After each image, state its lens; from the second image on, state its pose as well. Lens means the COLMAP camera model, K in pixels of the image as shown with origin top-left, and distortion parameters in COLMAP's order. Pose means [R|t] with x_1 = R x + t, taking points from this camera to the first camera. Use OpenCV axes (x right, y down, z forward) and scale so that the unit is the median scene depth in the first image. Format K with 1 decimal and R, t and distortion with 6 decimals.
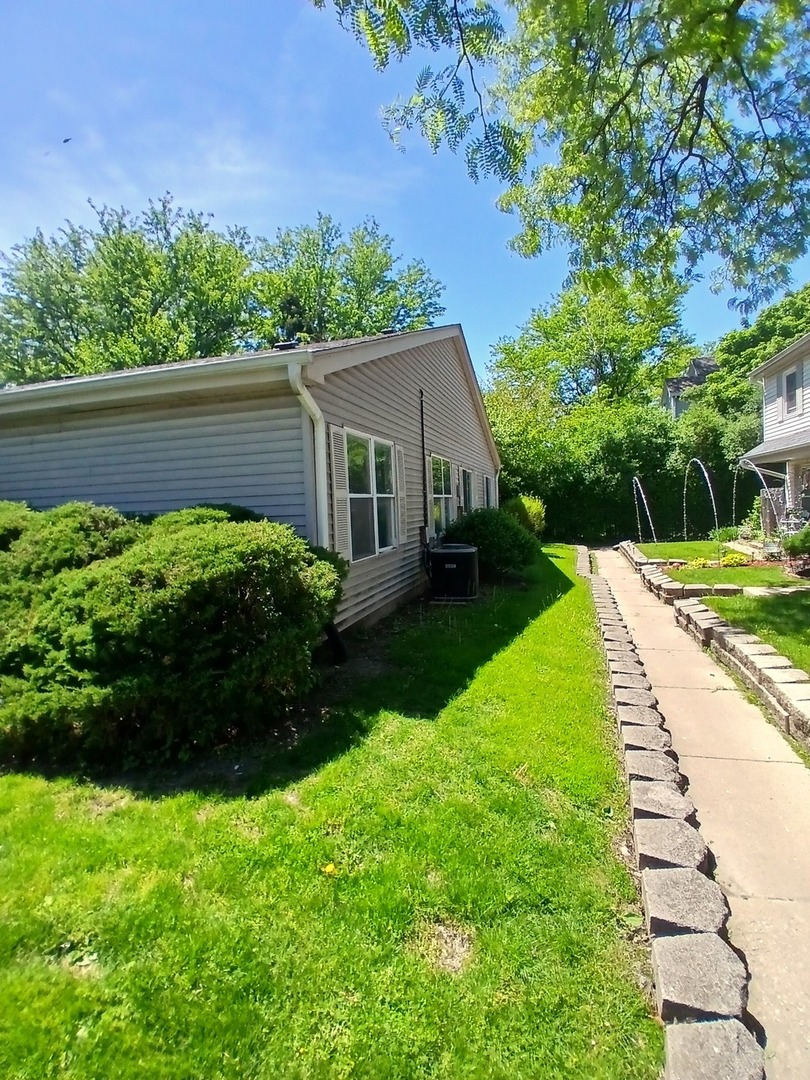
lens RADIAL K [[539.5, 0, 397.7], [0, 539.5, 535.1], [0, 0, 1]] dist [0.004306, -0.045353]
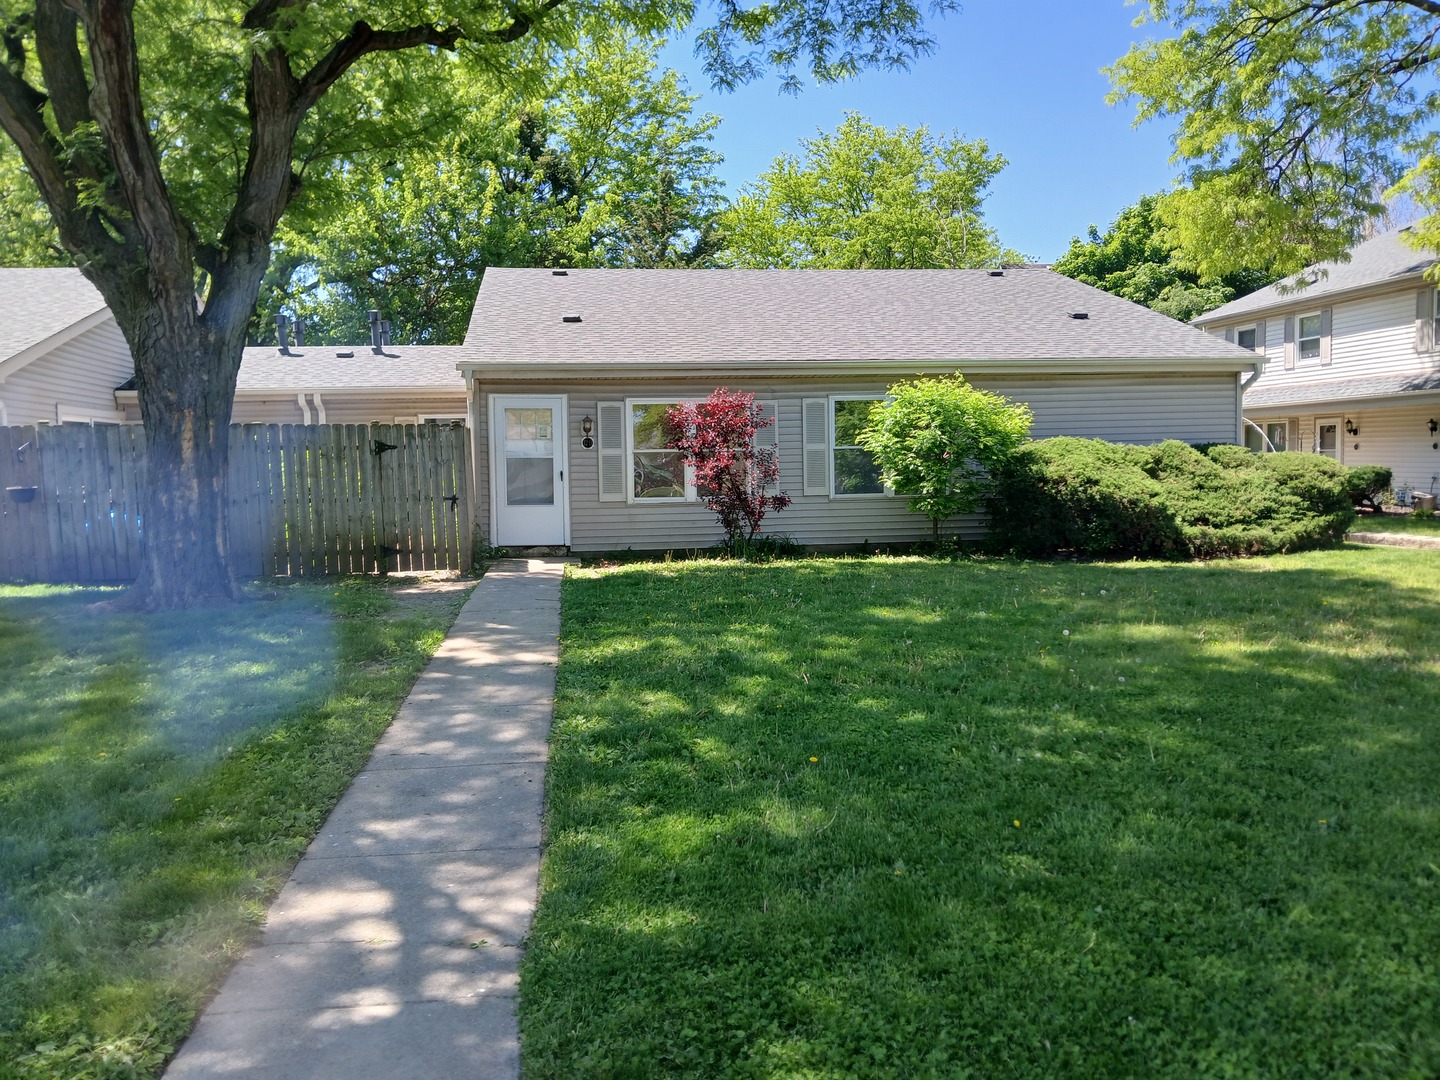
lens RADIAL K [[1121.4, 0, 746.5], [0, 1121.4, 541.1], [0, 0, 1]] dist [0.004613, -0.006263]
pose [[0.894363, -0.017747, 0.446990, -2.377165], [0.015481, 0.999842, 0.008722, 0.143832], [-0.447075, -0.000881, 0.894496, -1.081528]]
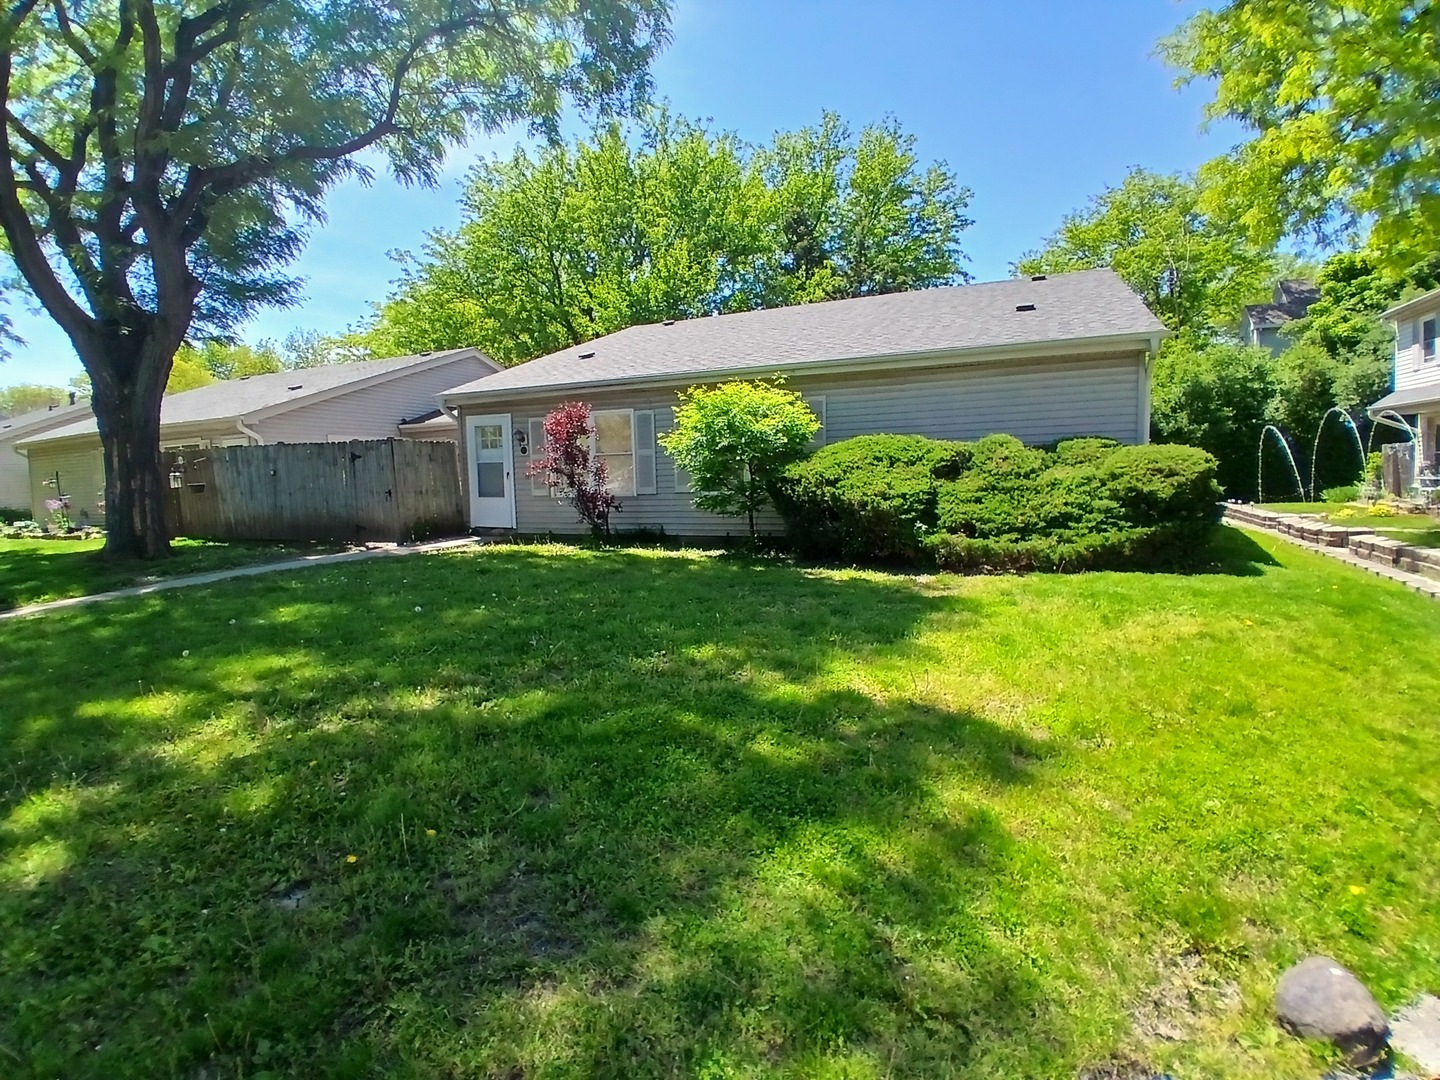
lens RADIAL K [[716.4, 0, 713.1], [0, 716.4, 564.1], [0, 0, 1]] dist [-0.000065, -0.042289]
pose [[0.993310, 0.020420, -0.113659, -0.818181], [-0.011901, 0.997102, 0.075133, 0.111796], [0.114863, -0.073278, 0.990675, -0.757211]]
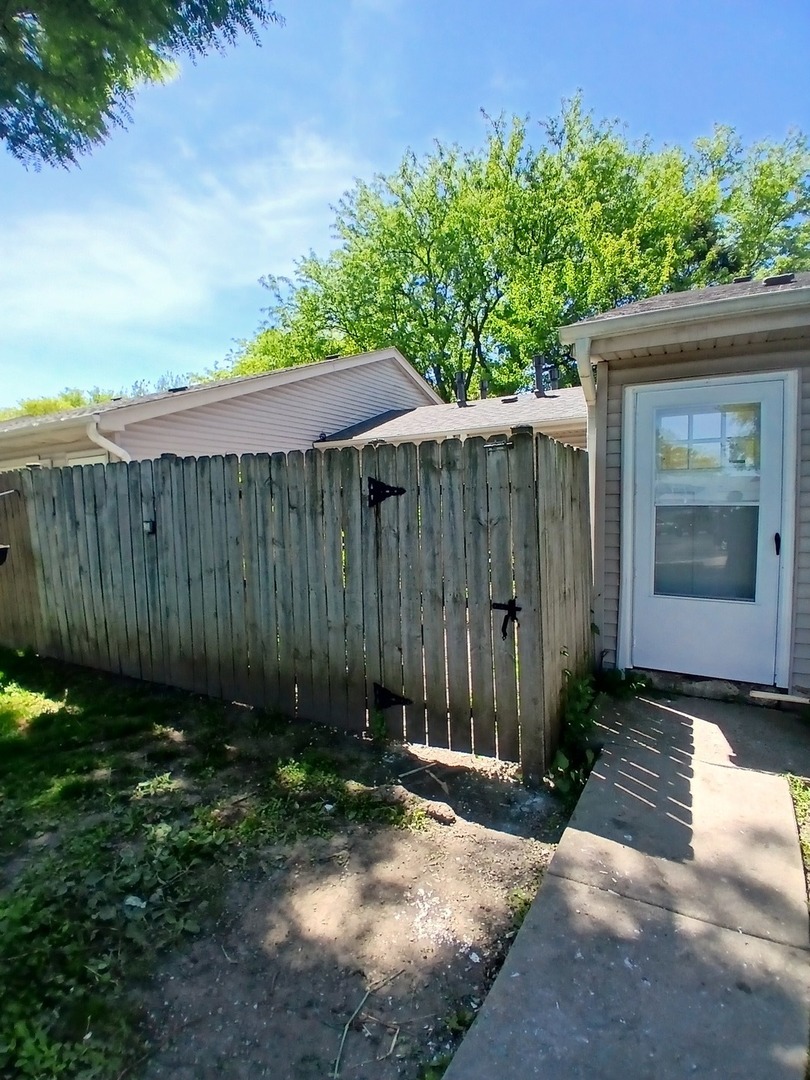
lens RADIAL K [[539.5, 0, 397.7], [0, 539.5, 535.1], [0, 0, 1]] dist [0.004306, -0.045353]
pose [[0.975595, 0.021321, -0.218540, -1.915474], [-0.016949, 0.999617, 0.021860, 0.005021], [0.218923, -0.017622, 0.975583, 0.621355]]
